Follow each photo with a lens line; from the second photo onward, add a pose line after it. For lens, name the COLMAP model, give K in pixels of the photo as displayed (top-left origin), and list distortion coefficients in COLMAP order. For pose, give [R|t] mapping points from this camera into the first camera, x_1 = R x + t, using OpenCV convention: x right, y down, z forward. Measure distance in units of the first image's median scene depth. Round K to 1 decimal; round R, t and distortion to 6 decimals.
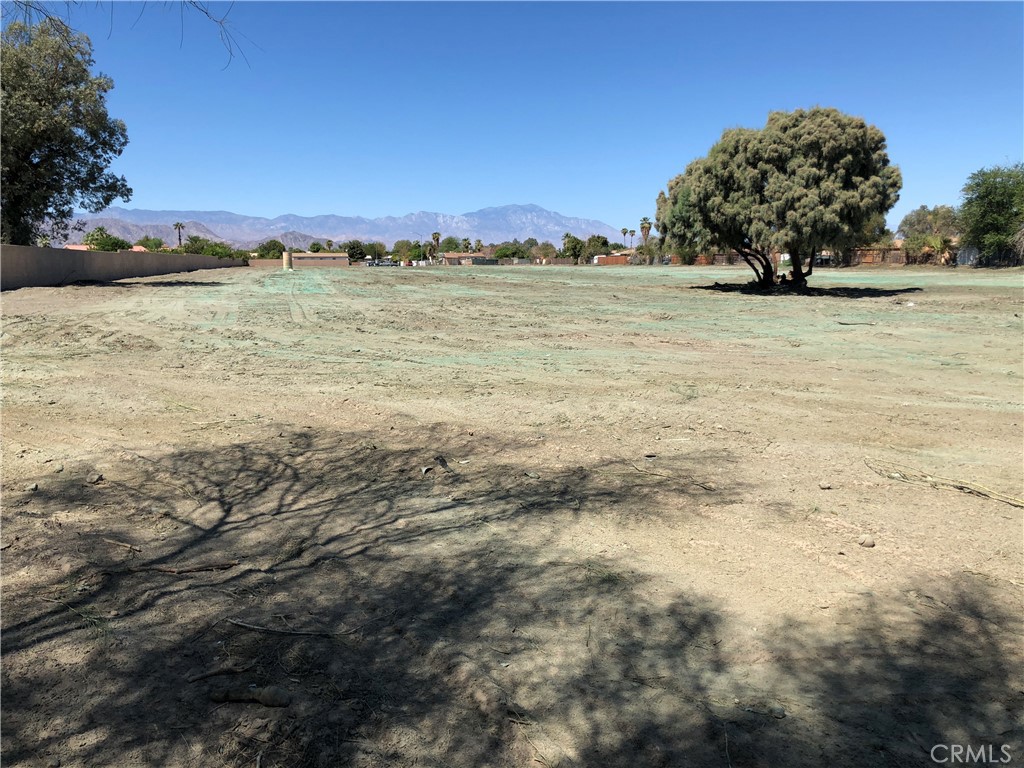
lens RADIAL K [[840.2, 0, 504.4], [0, 840.2, 385.6], [0, 0, 1]] dist [0.026260, -0.012673]
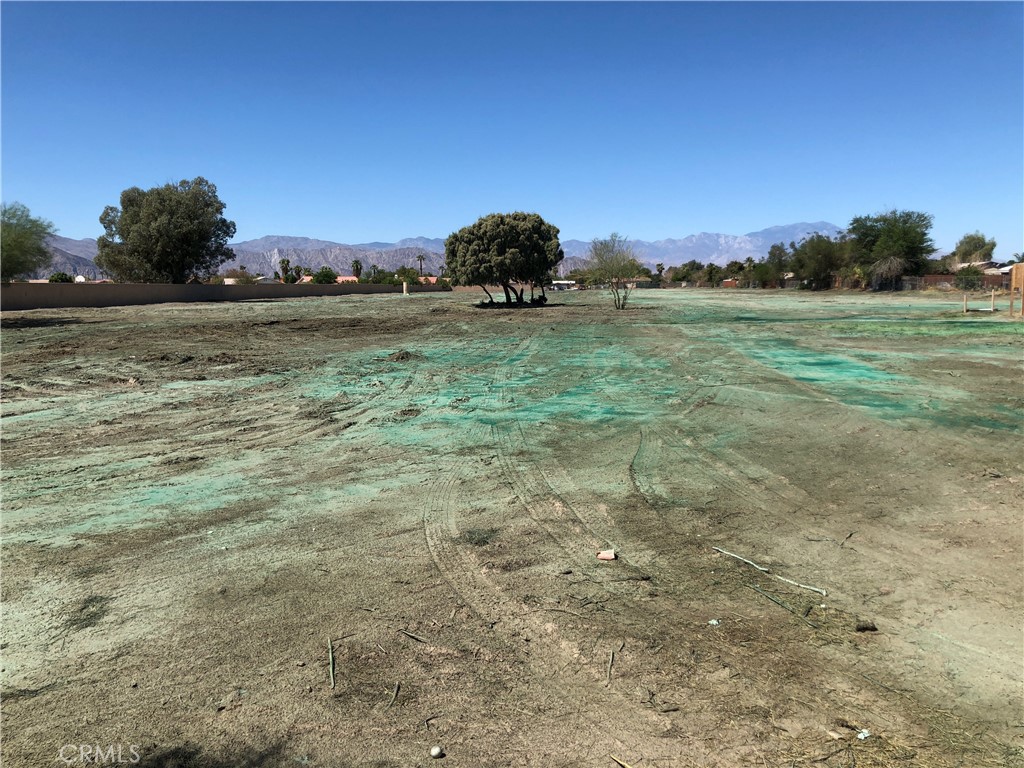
lens RADIAL K [[840.2, 0, 519.6], [0, 840.2, 385.6], [0, 0, 1]] dist [0.026260, -0.012673]
pose [[0.952774, 0.030418, -0.302152, 0.669992], [-0.038236, 0.999069, -0.019991, 0.076629], [0.301262, 0.030600, 0.953050, -0.573702]]
